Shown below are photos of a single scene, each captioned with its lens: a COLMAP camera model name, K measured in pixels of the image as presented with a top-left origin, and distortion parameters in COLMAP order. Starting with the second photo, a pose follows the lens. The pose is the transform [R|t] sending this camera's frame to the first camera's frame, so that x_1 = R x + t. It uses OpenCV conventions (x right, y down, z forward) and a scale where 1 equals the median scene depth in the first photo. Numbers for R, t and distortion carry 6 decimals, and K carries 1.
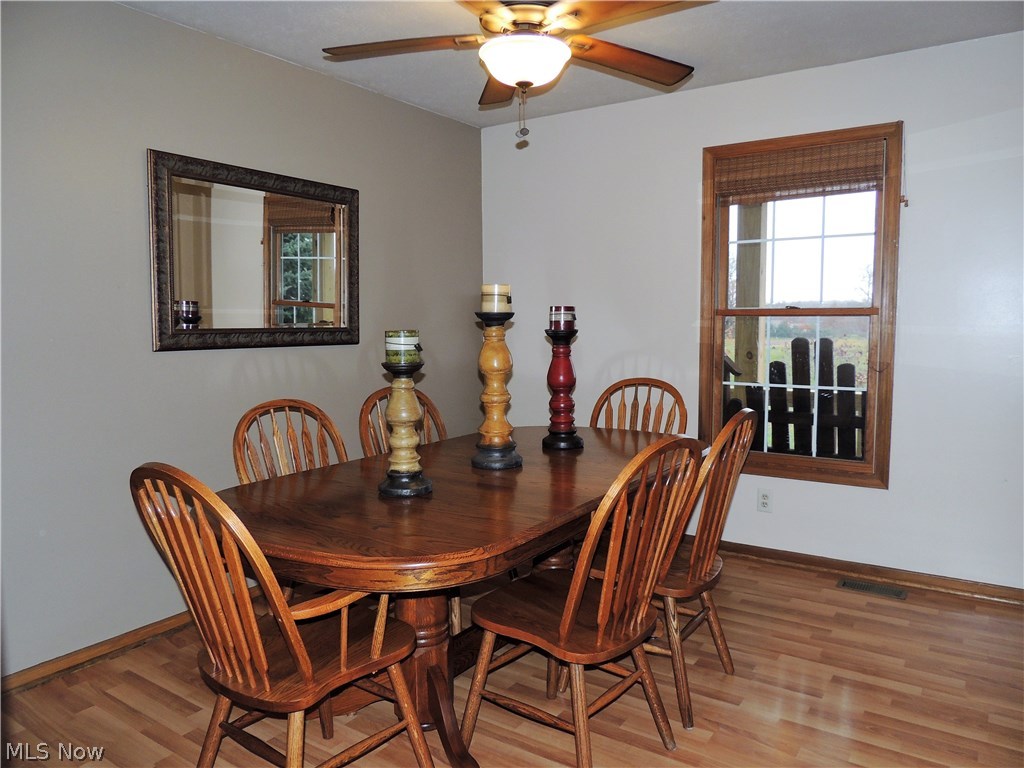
lens RADIAL K [[731.9, 0, 516.1], [0, 731.9, 386.2], [0, 0, 1]] dist [-0.009039, -0.002404]
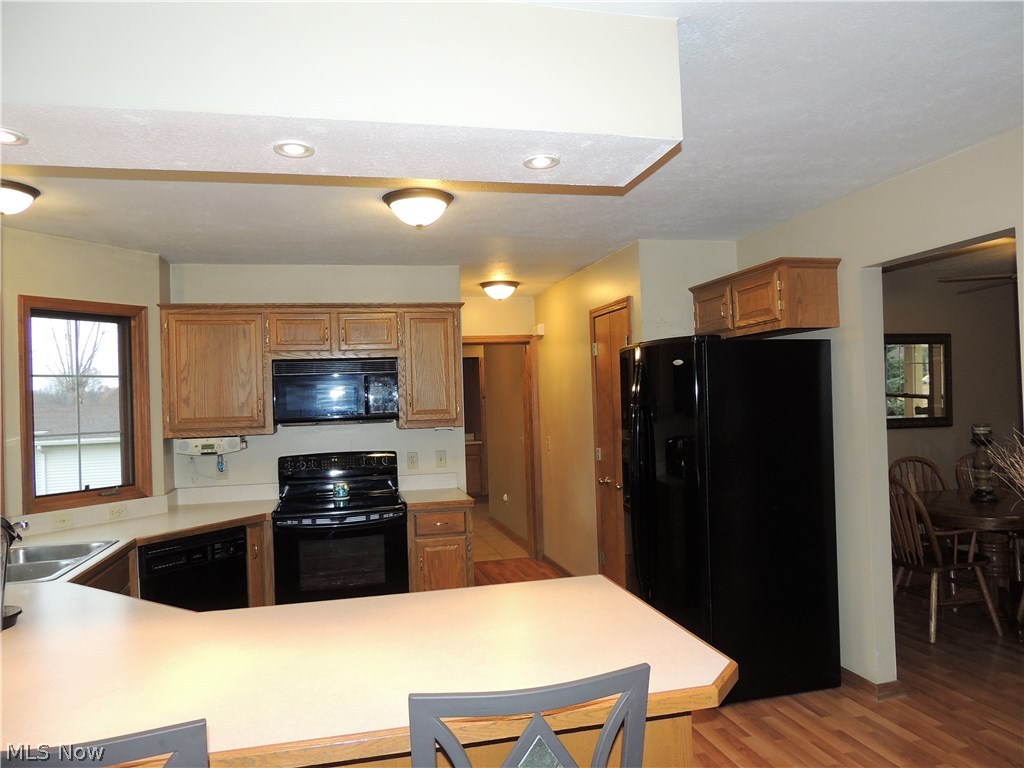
lens RADIAL K [[731.9, 0, 516.1], [0, 731.9, 386.2], [0, 0, 1]] dist [-0.009039, -0.002404]
pose [[0.748099, -0.024390, -0.663138, 0.257891], [-0.036649, 0.996280, -0.077987, 0.033099], [0.662574, 0.082646, 0.744423, -1.595475]]
